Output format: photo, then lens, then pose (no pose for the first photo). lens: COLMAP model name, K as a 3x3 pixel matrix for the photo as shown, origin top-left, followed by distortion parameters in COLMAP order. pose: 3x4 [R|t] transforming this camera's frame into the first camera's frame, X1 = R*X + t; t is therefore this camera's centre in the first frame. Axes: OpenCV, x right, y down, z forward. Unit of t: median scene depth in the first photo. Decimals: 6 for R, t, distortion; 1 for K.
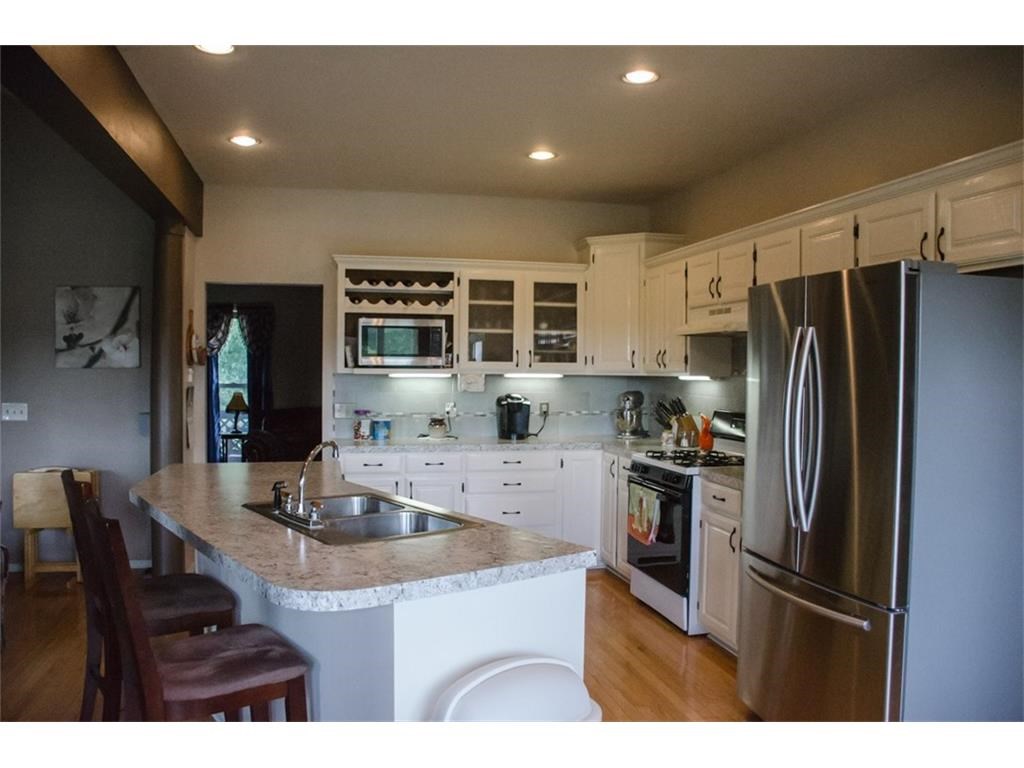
lens RADIAL K [[793.4, 0, 516.8], [0, 793.4, 380.8], [0, 0, 1]] dist [-0.147113, 0.089601]
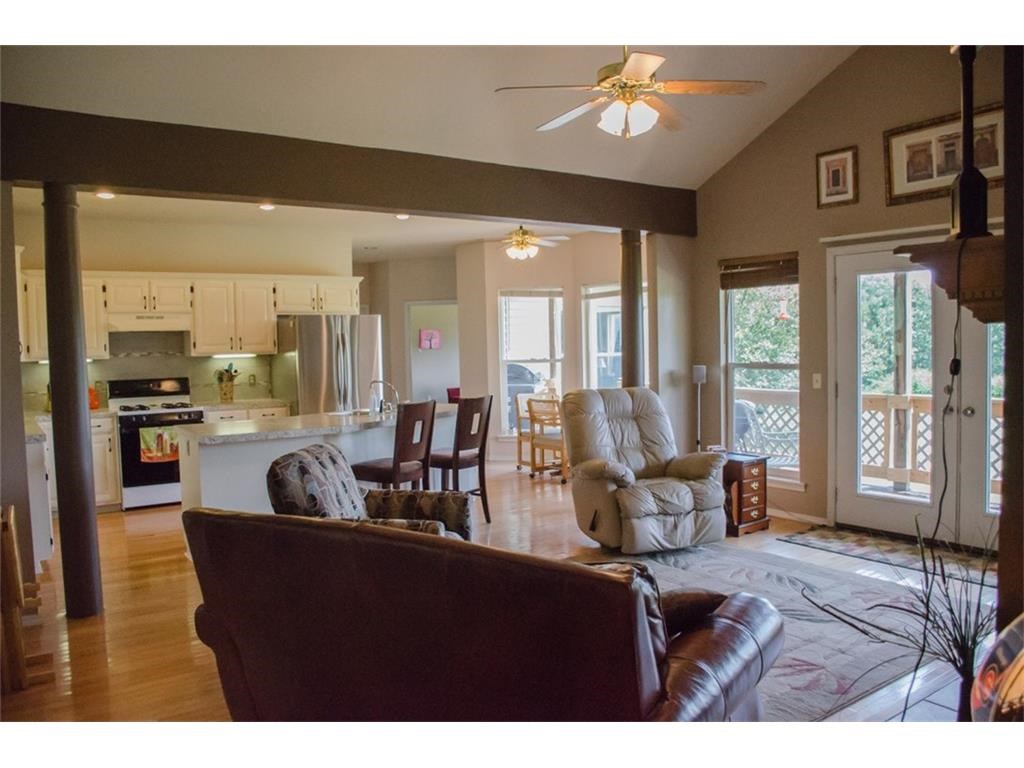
lens RADIAL K [[793.4, 0, 502.7], [0, 793.4, 387.0], [0, 0, 1]] dist [-0.147113, 0.089601]
pose [[-0.350326, -0.051325, 0.935221, -1.235630], [0.032454, 0.997233, 0.066885, -0.022070], [-0.936066, 0.053783, -0.347690, 0.714628]]
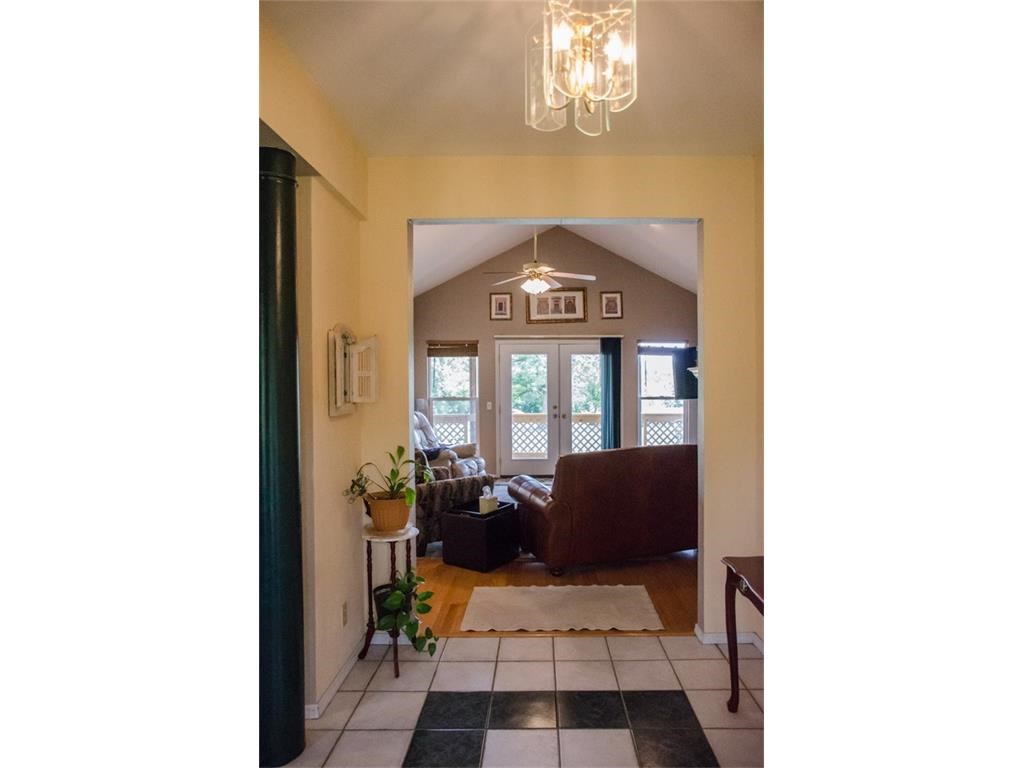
lens RADIAL K [[793.4, 0, 522.6], [0, 793.4, 384.0], [0, 0, 1]] dist [-0.147113, 0.089601]
pose [[-0.963925, -0.003540, 0.266149, -1.060888], [0.003701, 0.999637, 0.026701, -0.062129], [-0.266147, 0.026723, -0.963562, 2.002539]]
